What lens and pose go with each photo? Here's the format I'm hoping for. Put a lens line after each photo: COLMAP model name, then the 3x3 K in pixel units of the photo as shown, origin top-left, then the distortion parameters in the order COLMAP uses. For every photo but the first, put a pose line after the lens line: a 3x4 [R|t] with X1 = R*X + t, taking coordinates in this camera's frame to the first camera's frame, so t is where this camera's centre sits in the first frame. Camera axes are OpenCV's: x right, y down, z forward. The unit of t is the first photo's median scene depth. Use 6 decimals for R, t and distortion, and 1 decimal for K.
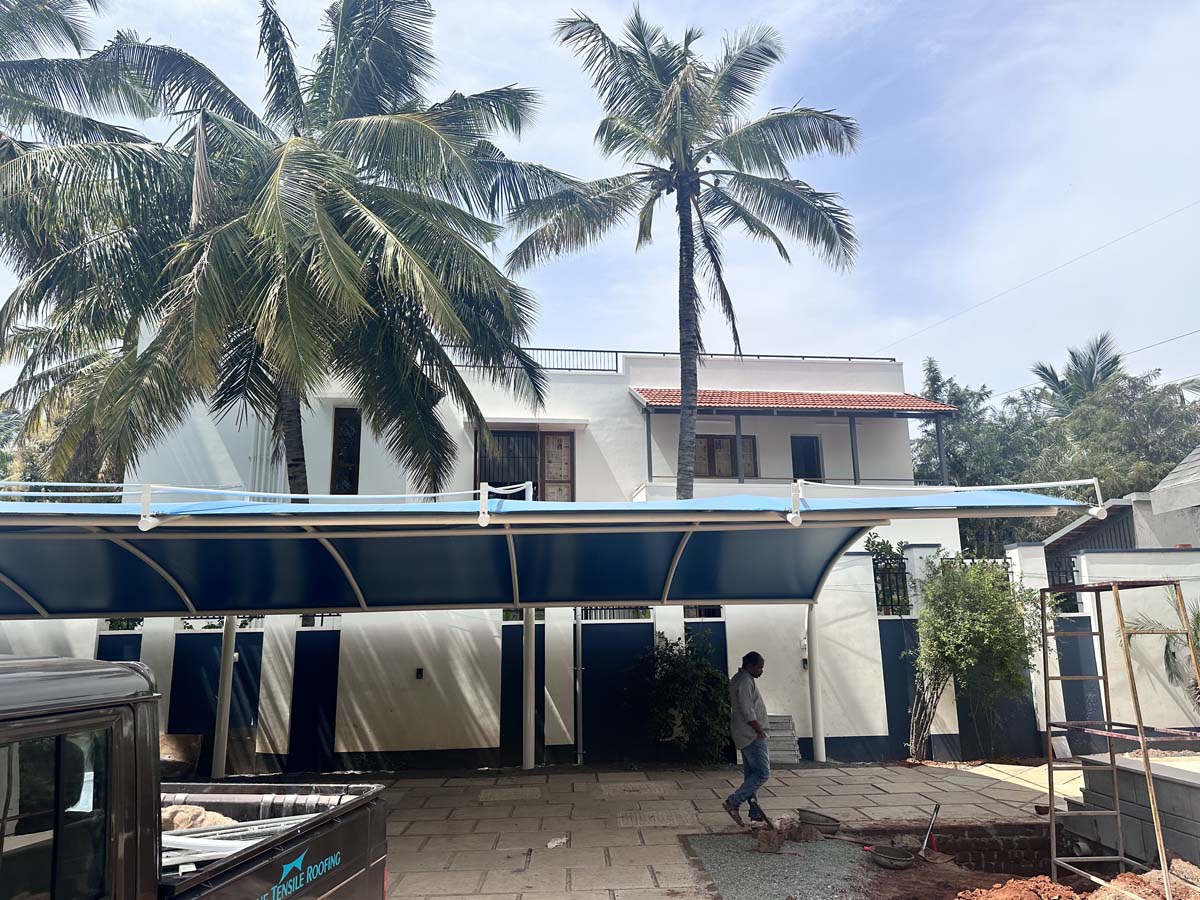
lens RADIAL K [[844.5, 0, 598.7], [0, 844.5, 445.0], [0, 0, 1]] dist [0.039482, -0.065795]
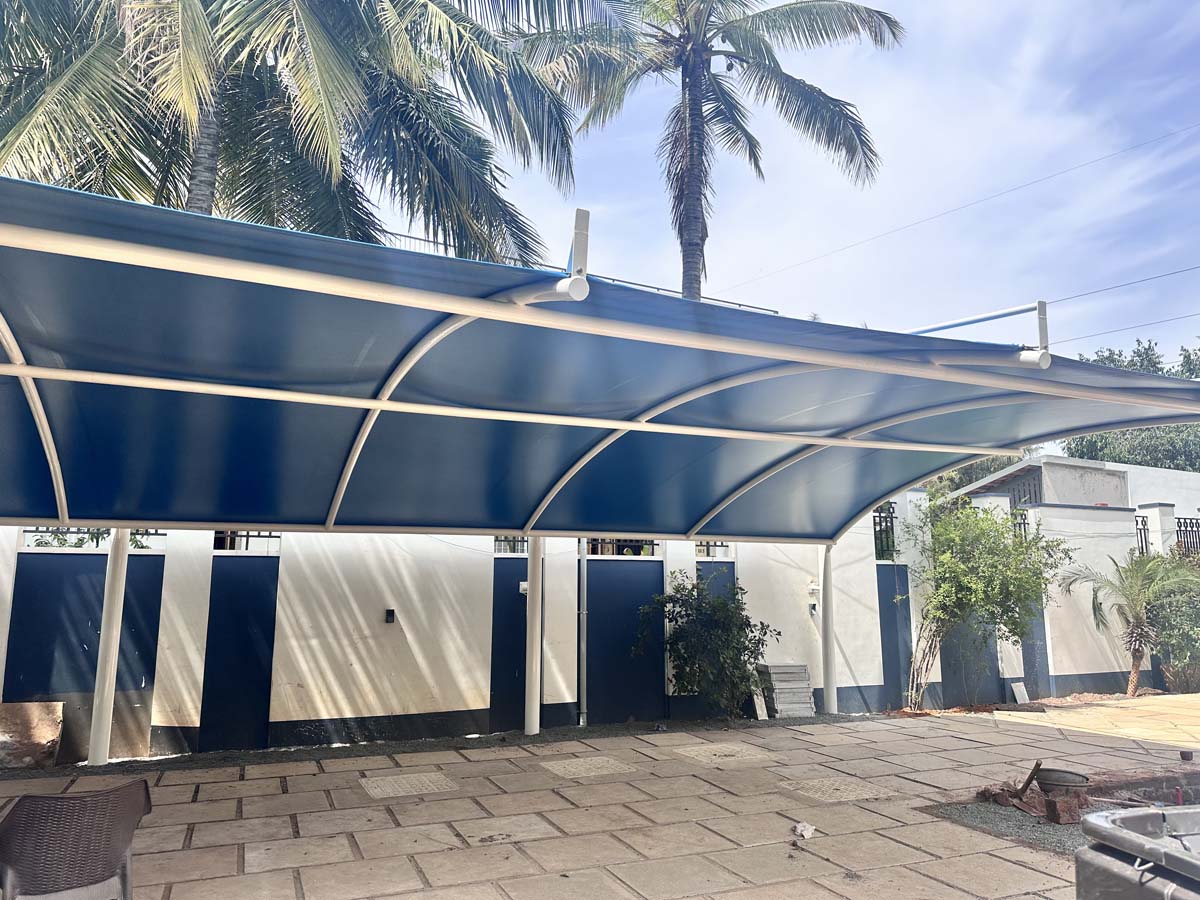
lens RADIAL K [[844.5, 0, 598.7], [0, 844.5, 445.0], [0, 0, 1]] dist [0.039482, -0.065795]
pose [[0.934623, 0.078827, 0.346794, -0.301732], [-0.096991, 0.994659, 0.035304, 0.070524], [-0.342159, -0.066632, 0.937277, 0.229596]]
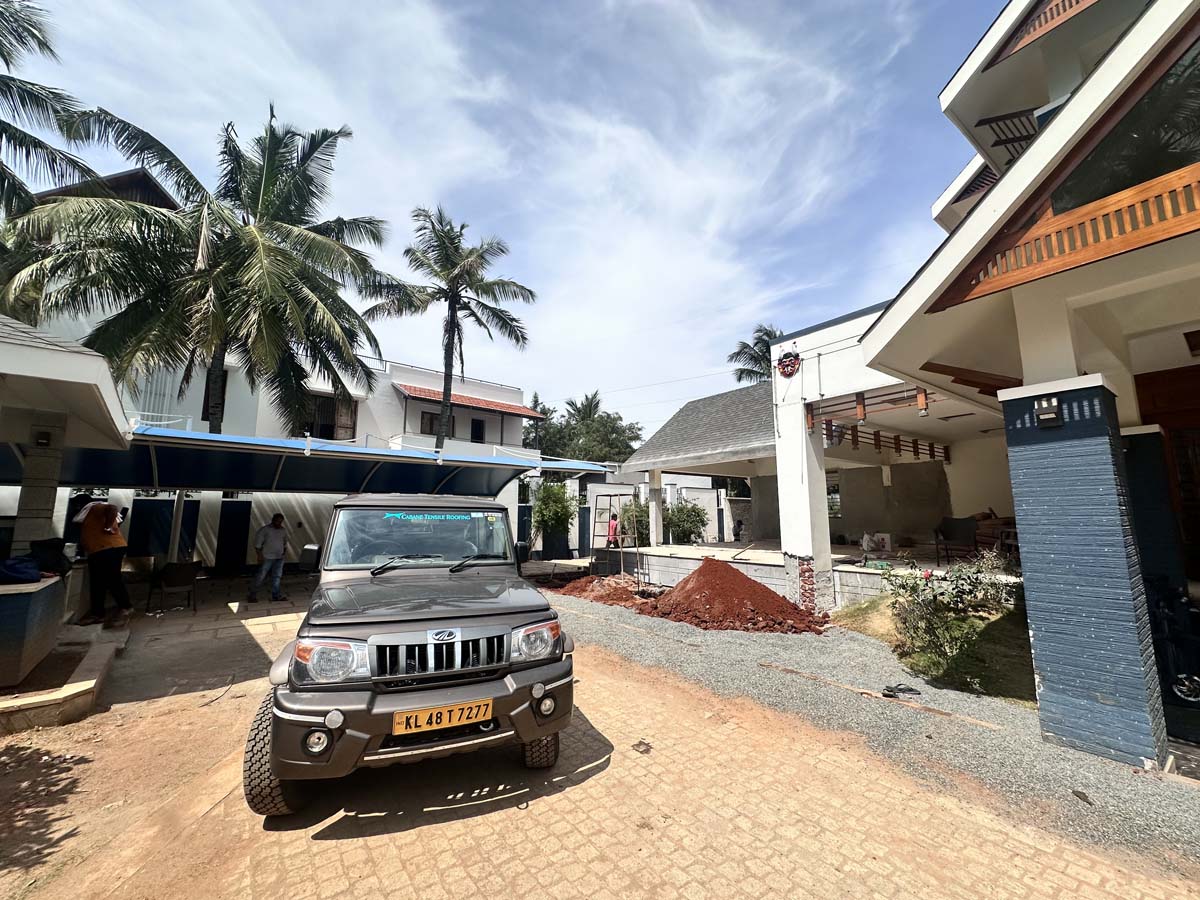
lens RADIAL K [[484.7, 0, 596.9], [0, 484.7, 450.5], [0, 0, 1]] dist [0.001412, 0.000109]
pose [[0.828305, 0.096909, 0.551833, -0.269218], [-0.142012, 0.989078, 0.039466, -0.038080], [-0.541981, -0.111057, 0.833020, -0.268451]]
